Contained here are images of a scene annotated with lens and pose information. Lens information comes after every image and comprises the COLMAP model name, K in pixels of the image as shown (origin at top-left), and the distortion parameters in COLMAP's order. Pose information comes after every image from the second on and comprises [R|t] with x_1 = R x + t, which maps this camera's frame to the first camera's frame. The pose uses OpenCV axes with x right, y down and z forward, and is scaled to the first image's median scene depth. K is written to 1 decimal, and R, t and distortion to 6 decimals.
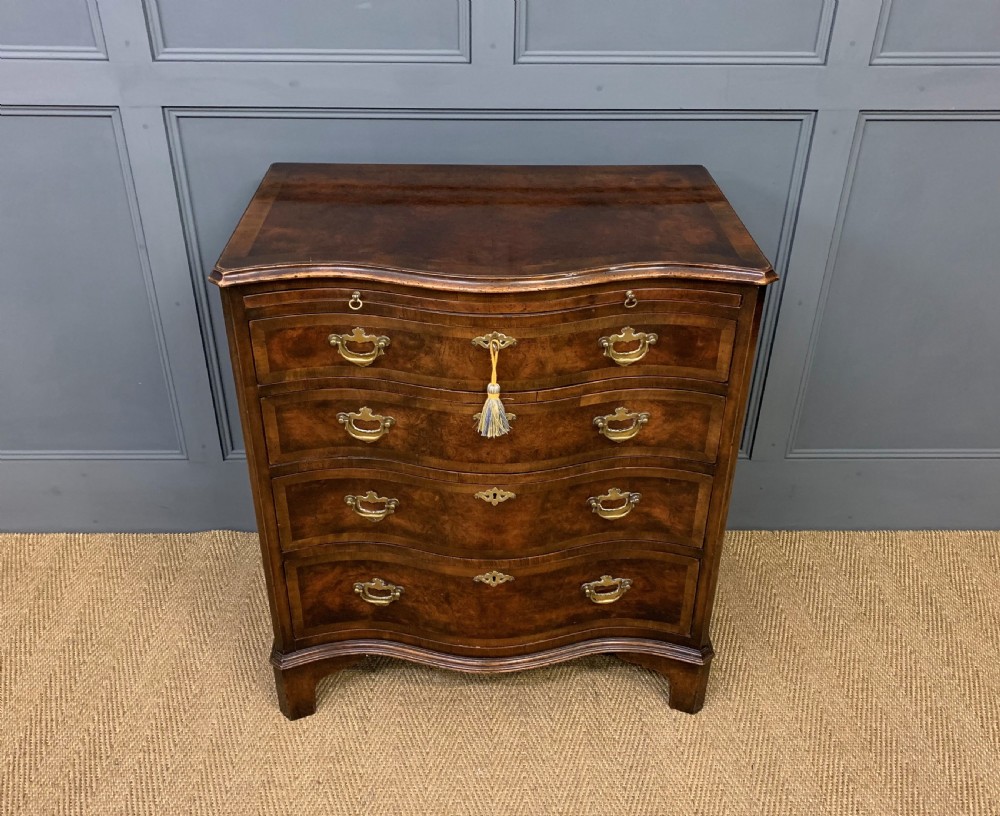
lens RADIAL K [[952.4, 0, 497.2], [0, 952.4, 405.9], [0, 0, 1]] dist [0.033716, 0.000000]
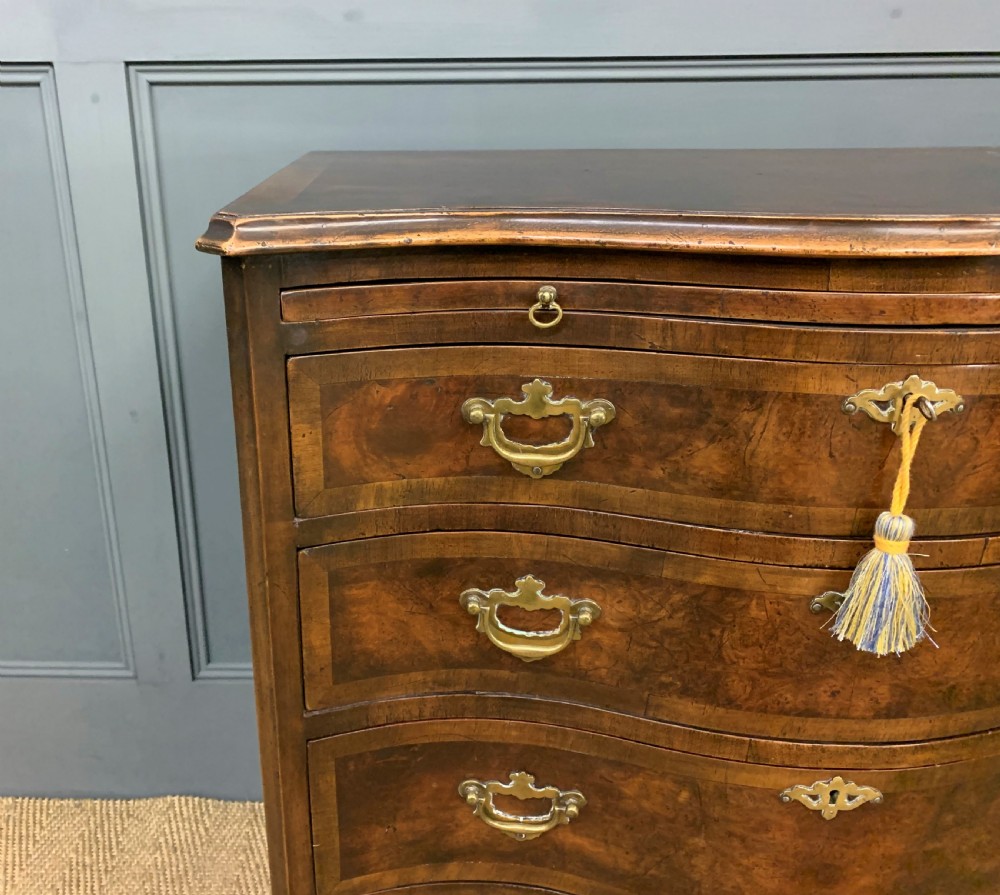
lens RADIAL K [[920.4, 0, 392.8], [0, 920.4, 445.6], [0, 0, 1]] dist [0.020064, 0.000000]
pose [[0.998100, 0.000512, -0.061610, -0.156844], [-0.011371, 0.984317, -0.176041, 0.015243], [0.060554, 0.176408, 0.982453, 0.513634]]
